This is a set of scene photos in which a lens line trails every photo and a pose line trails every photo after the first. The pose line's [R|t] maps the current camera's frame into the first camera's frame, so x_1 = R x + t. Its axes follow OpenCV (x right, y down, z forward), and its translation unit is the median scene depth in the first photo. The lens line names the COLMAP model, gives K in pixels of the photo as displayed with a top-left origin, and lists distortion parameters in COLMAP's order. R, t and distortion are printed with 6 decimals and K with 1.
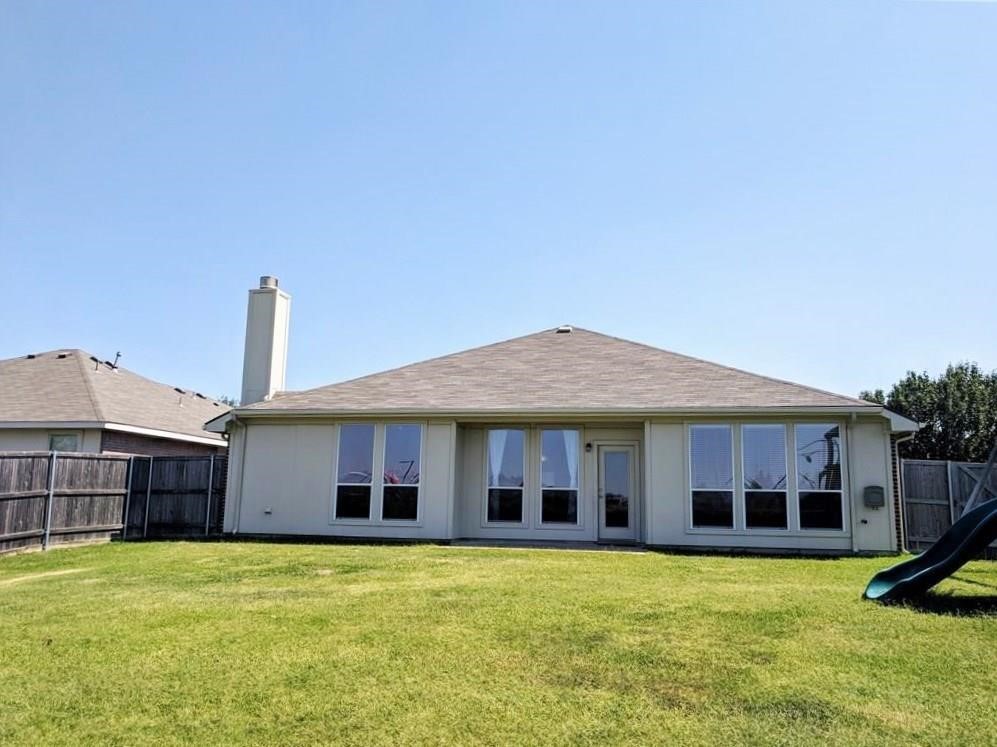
lens RADIAL K [[758.0, 0, 501.2], [0, 758.0, 373.3], [0, 0, 1]] dist [0.004305, 0.000908]
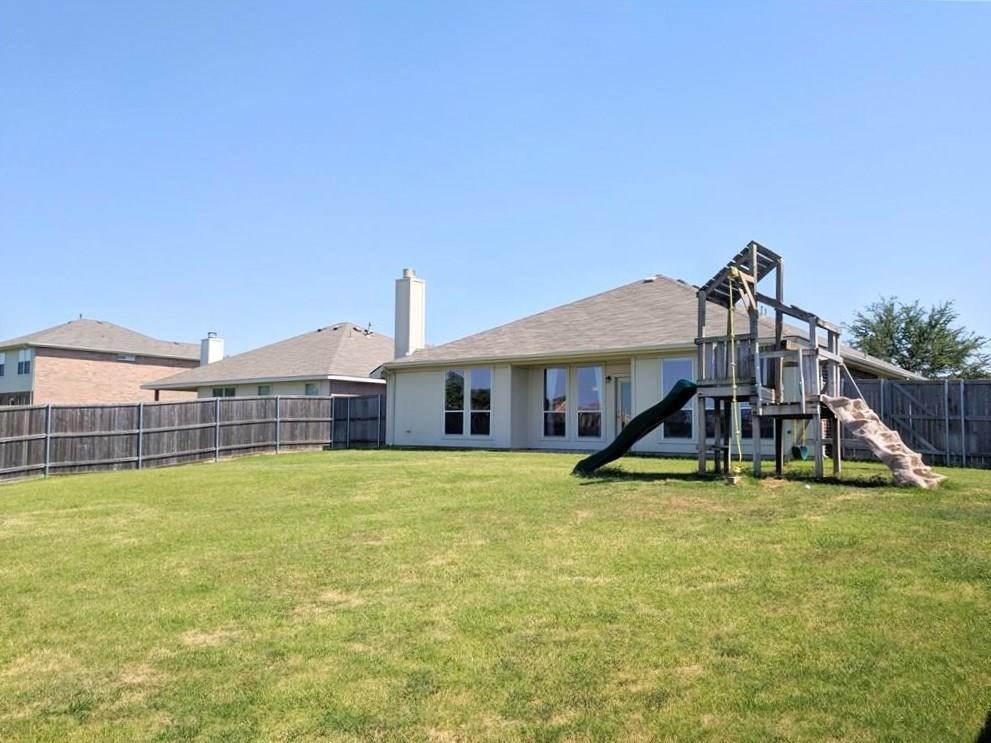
lens RADIAL K [[753.5, 0, 498.2], [0, 753.5, 371.3], [0, 0, 1]] dist [0.004305, 0.000908]
pose [[0.894408, -0.045742, -0.444908, 0.519242], [0.083805, 0.994277, 0.066251, -0.016955], [0.439331, -0.096541, 0.893123, -0.231197]]
